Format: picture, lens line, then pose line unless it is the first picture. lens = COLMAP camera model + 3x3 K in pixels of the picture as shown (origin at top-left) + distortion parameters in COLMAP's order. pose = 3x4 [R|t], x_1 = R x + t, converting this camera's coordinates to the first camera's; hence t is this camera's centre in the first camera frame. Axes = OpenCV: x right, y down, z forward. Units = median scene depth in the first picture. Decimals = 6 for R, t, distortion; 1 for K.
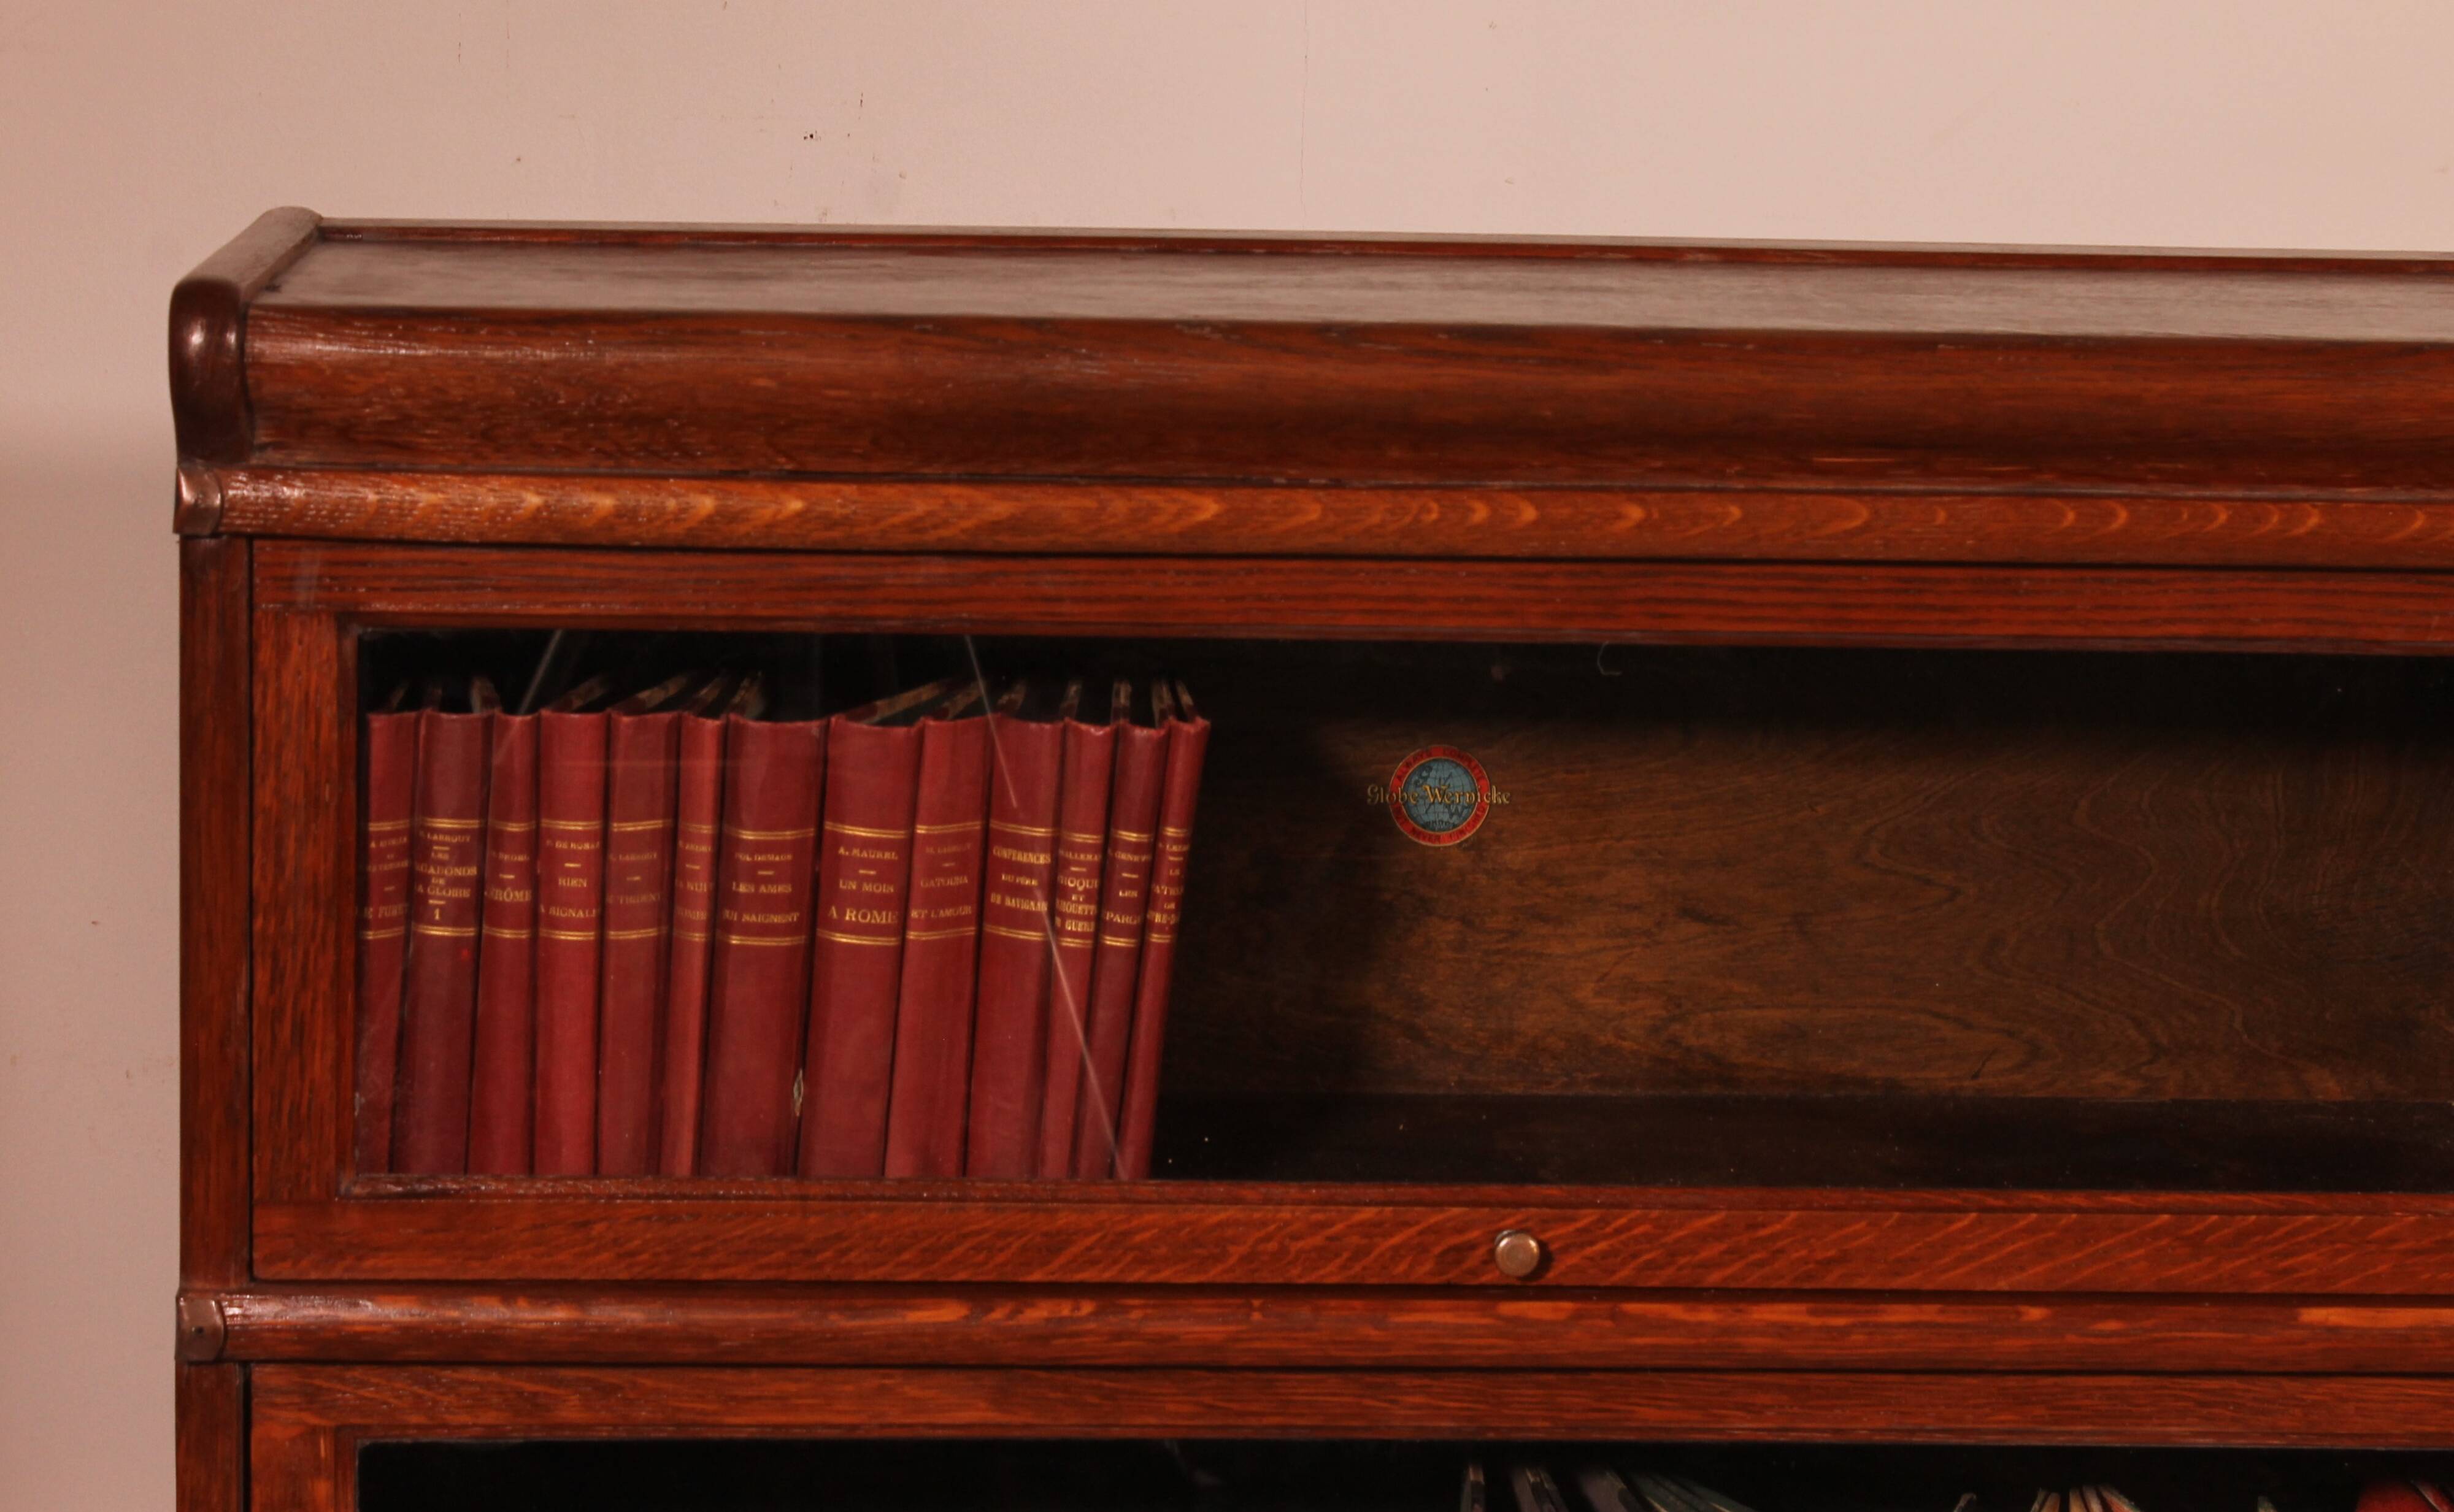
lens RADIAL K [[6403.2, 0, 1225.5], [0, 6403.2, 592.2], [0, 0, 1]] dist [0.060694, 0.645536]
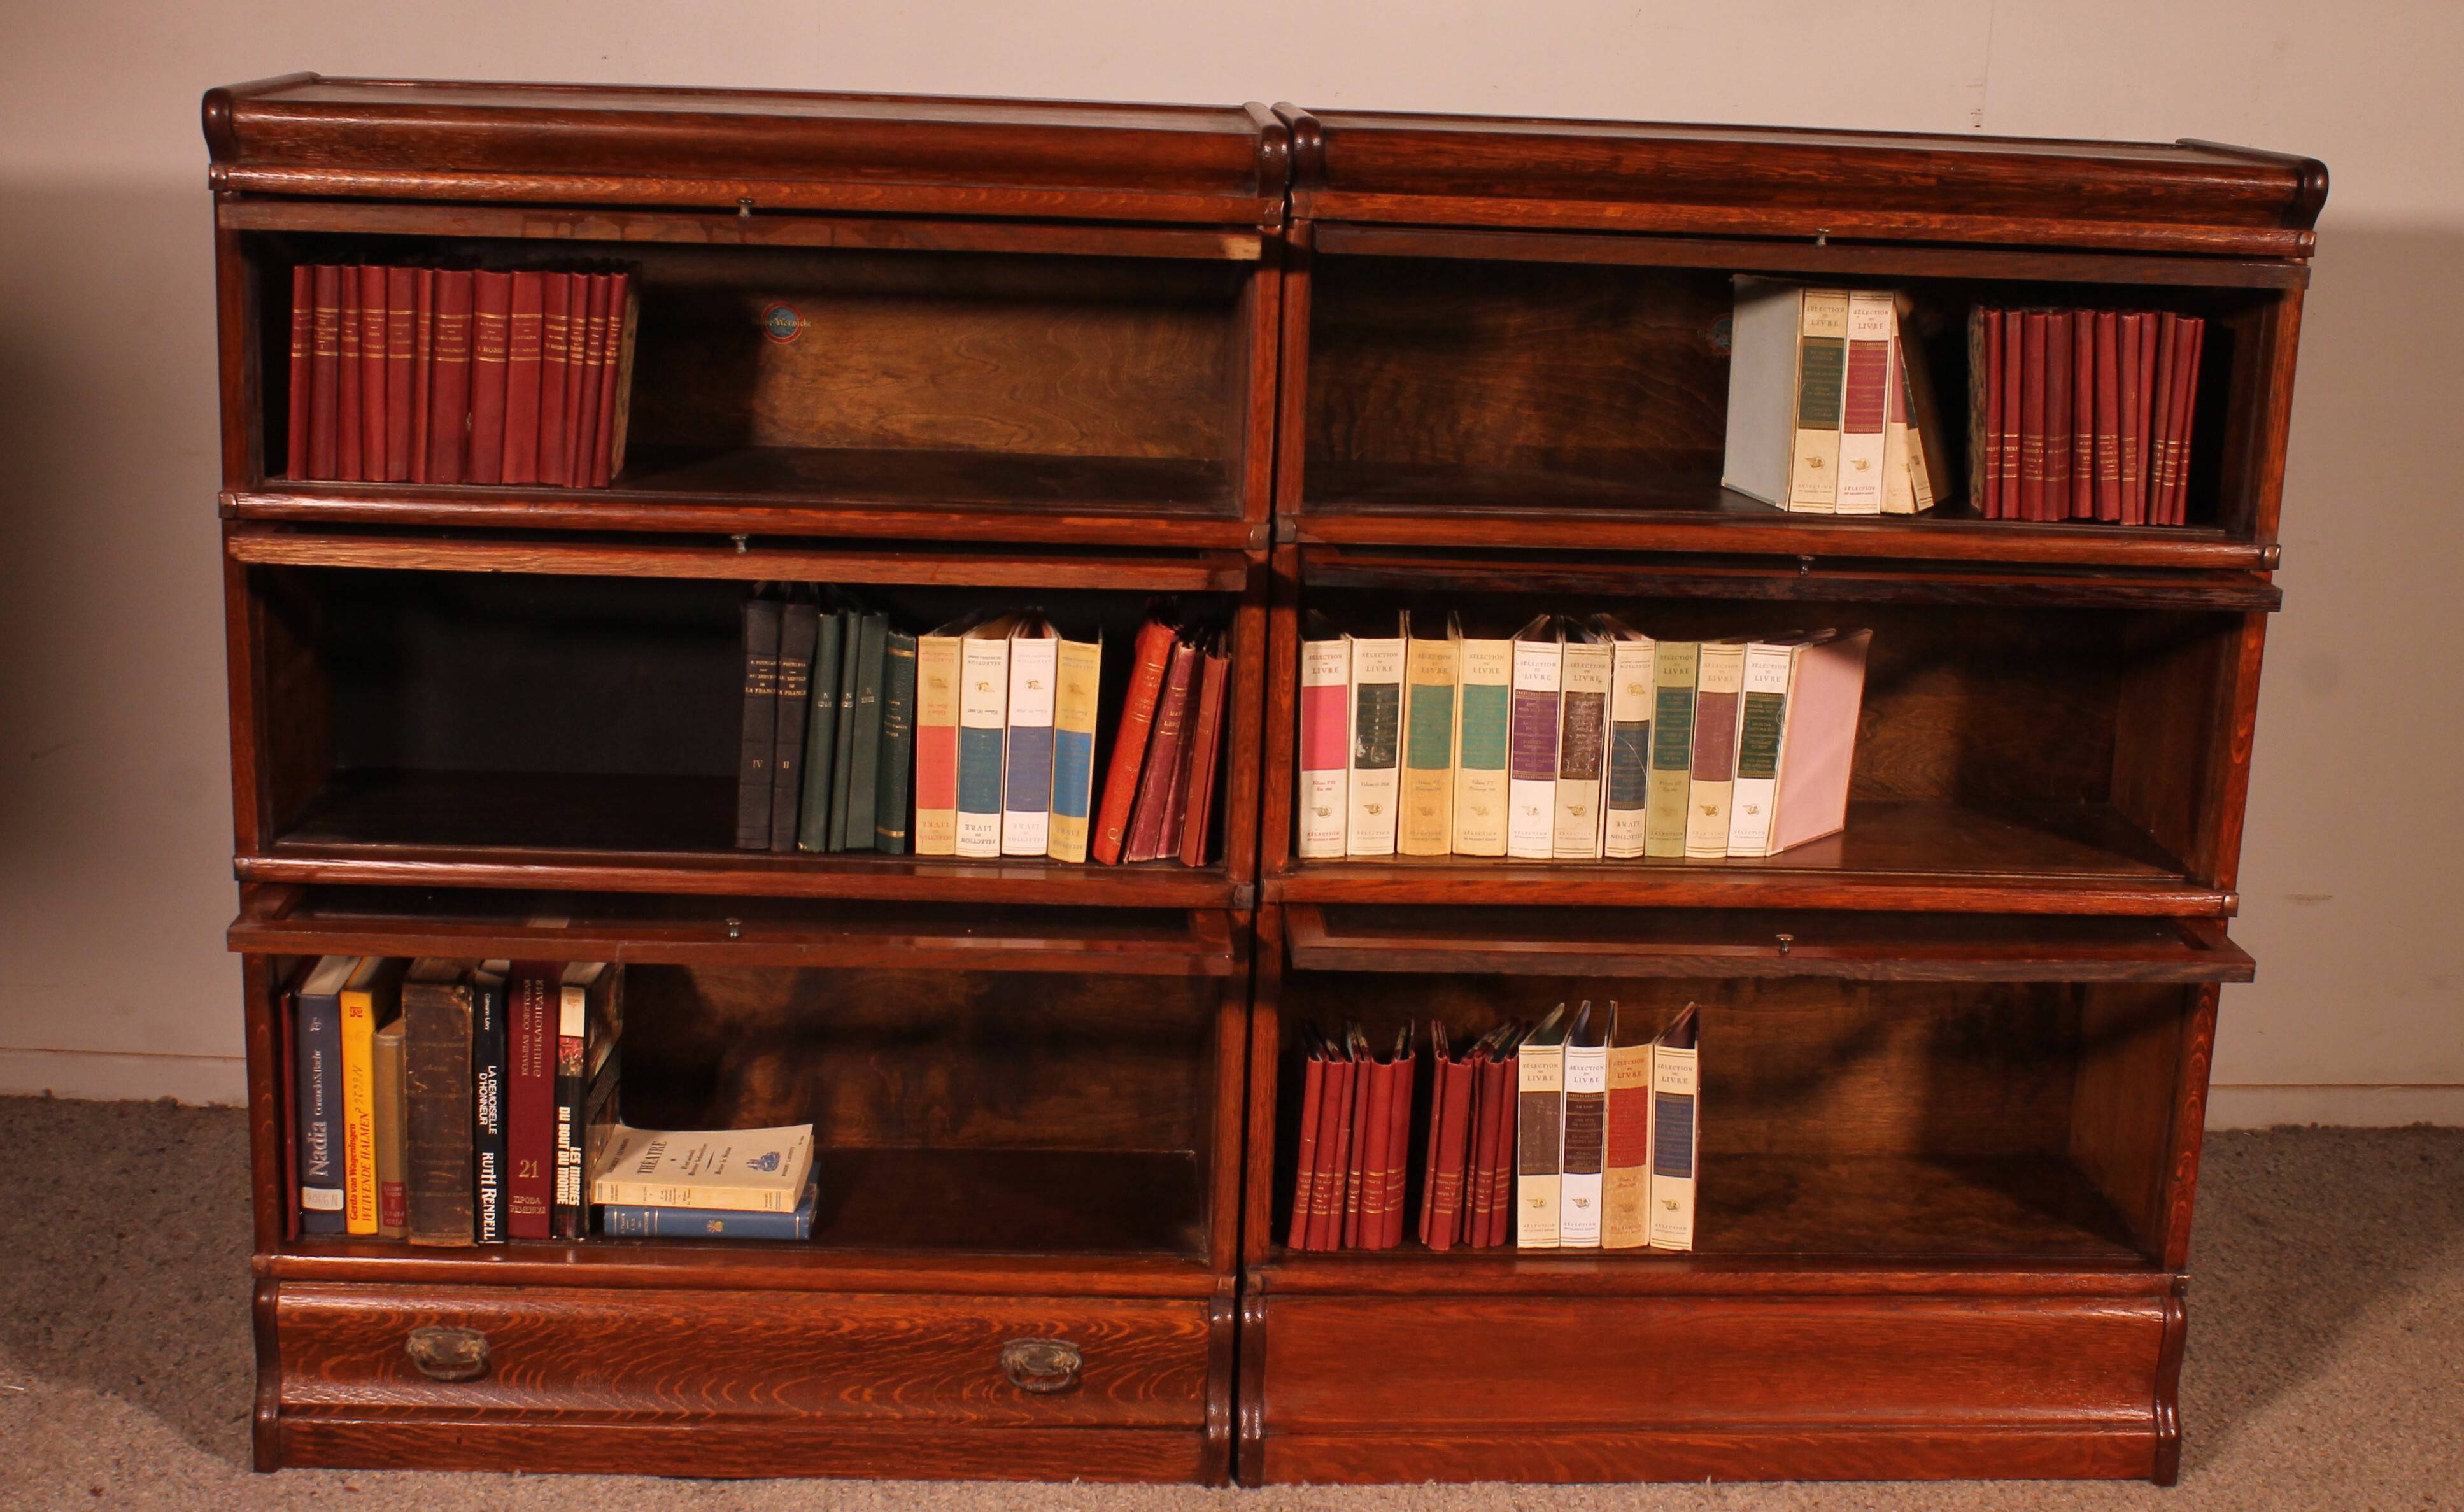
lens RADIAL K [[3405.1, 0, 1232.0], [0, 3405.1, 756.0], [0, 0, 1]] dist [-0.117720, 0.058880]
pose [[0.999645, 0.021780, -0.015317, 0.256537], [-0.019976, 0.993799, 0.109386, 0.057677], [0.017605, -0.109041, 0.993881, -0.328596]]
